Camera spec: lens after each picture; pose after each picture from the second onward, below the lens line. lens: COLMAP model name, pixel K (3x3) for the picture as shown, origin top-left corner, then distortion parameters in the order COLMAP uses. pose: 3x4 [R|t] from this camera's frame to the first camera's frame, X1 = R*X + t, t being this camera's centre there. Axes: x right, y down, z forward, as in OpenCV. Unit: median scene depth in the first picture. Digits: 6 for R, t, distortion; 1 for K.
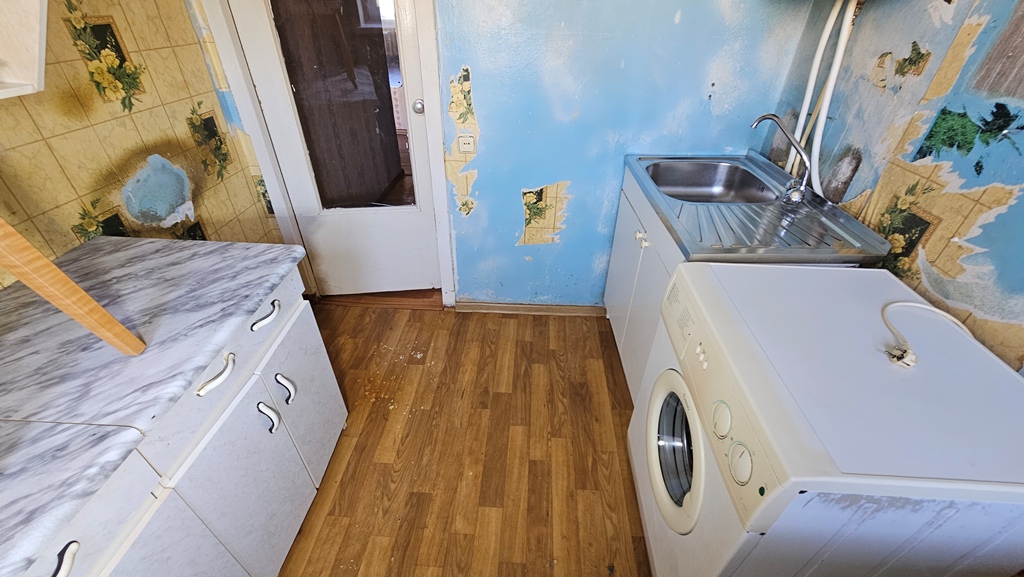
lens RADIAL K [[414.3, 0, 512.0], [0, 414.3, 288.5], [0, 0, 1]] dist [-0.000759, 0.000034]
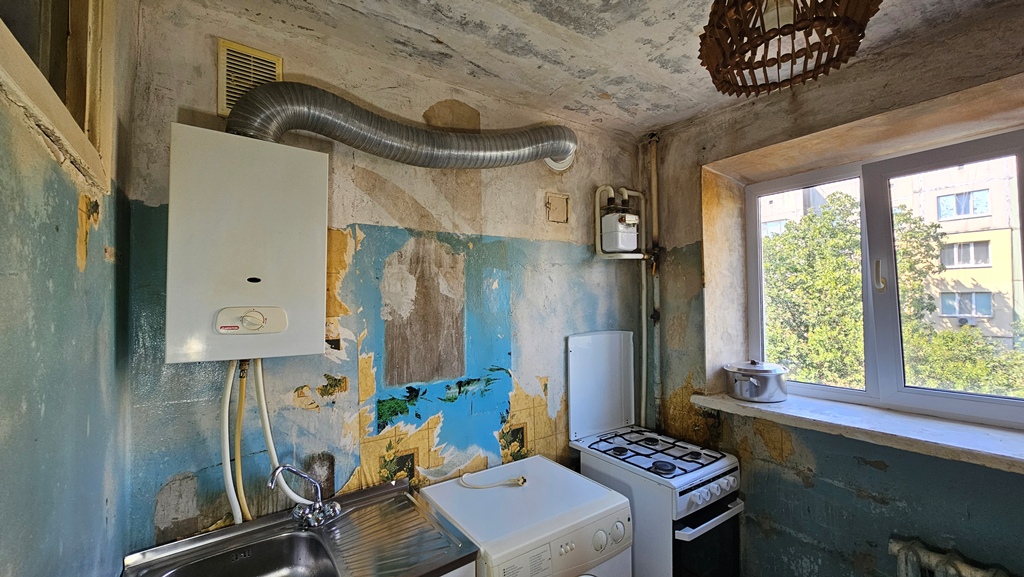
lens RADIAL K [[415.9, 0, 511.5], [0, 415.9, 289.4], [0, 0, 1]] dist [-0.001660, -0.000379]
pose [[-0.604640, 0.007924, 0.796459, -0.397403], [0.466348, 0.814156, 0.345932, -0.772935], [-0.645701, 0.580592, -0.495967, 0.849477]]
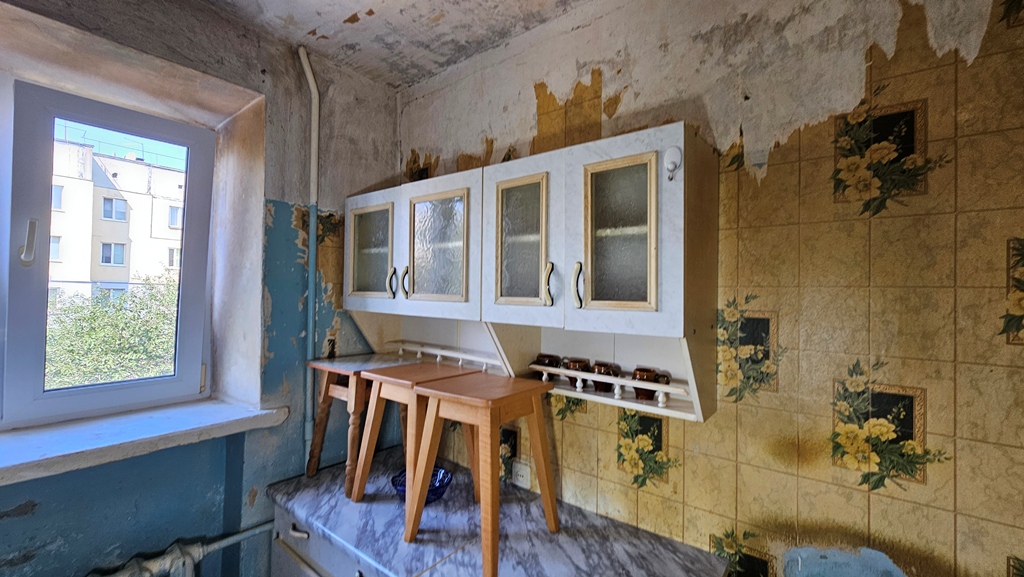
lens RADIAL K [[417.6, 0, 515.4], [0, 417.6, 289.9], [0, 0, 1]] dist [-0.002445, 0.000439]
pose [[-0.569143, -0.036962, -0.821408, 0.062388], [-0.497760, 0.810627, 0.308415, -0.577805], [0.654455, 0.584396, -0.479760, 0.669462]]
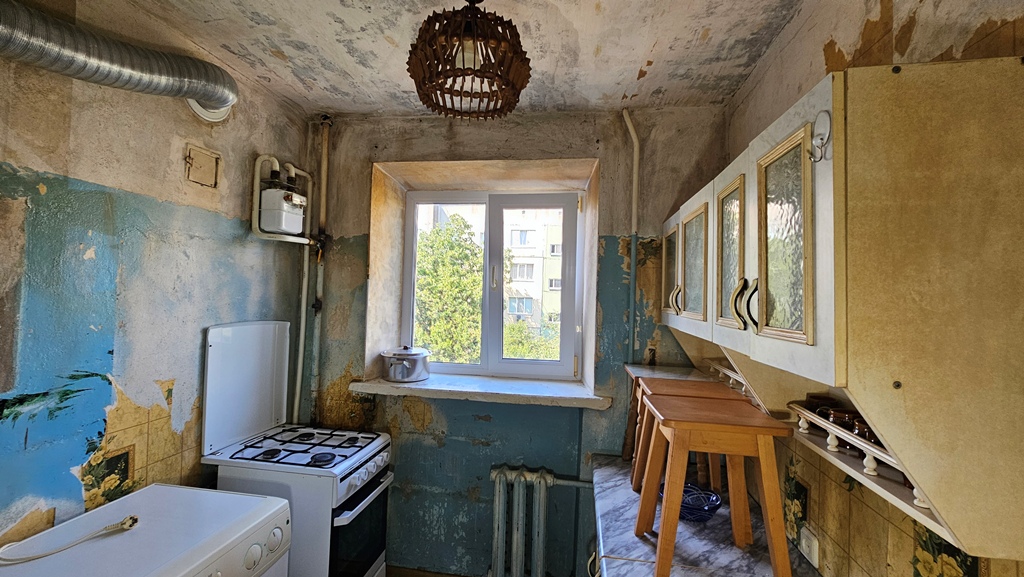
lens RADIAL K [[423.5, 0, 512.0], [0, 423.5, 288.5], [0, 0, 1]] dist [0.000429, -0.000146]
pose [[-0.993269, -0.047917, 0.105451, -0.328831], [0.019758, 0.826978, 0.561888, -0.793516], [-0.114129, 0.560189, -0.820465, 0.925323]]
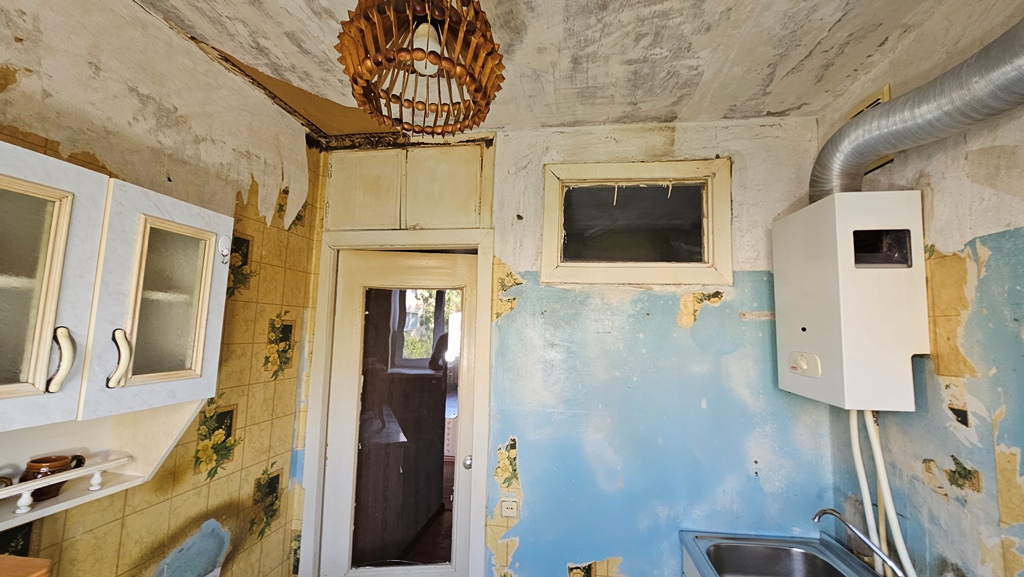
lens RADIAL K [[412.6, 0, 512.3], [0, 412.6, 293.5], [0, 0, 1]] dist [-0.002479, 0.000169]
pose [[0.994200, -0.006130, -0.107370, 0.006294], [-0.065306, 0.758810, -0.648030, -0.130364], [0.085446, 0.651283, 0.754009, -0.086581]]
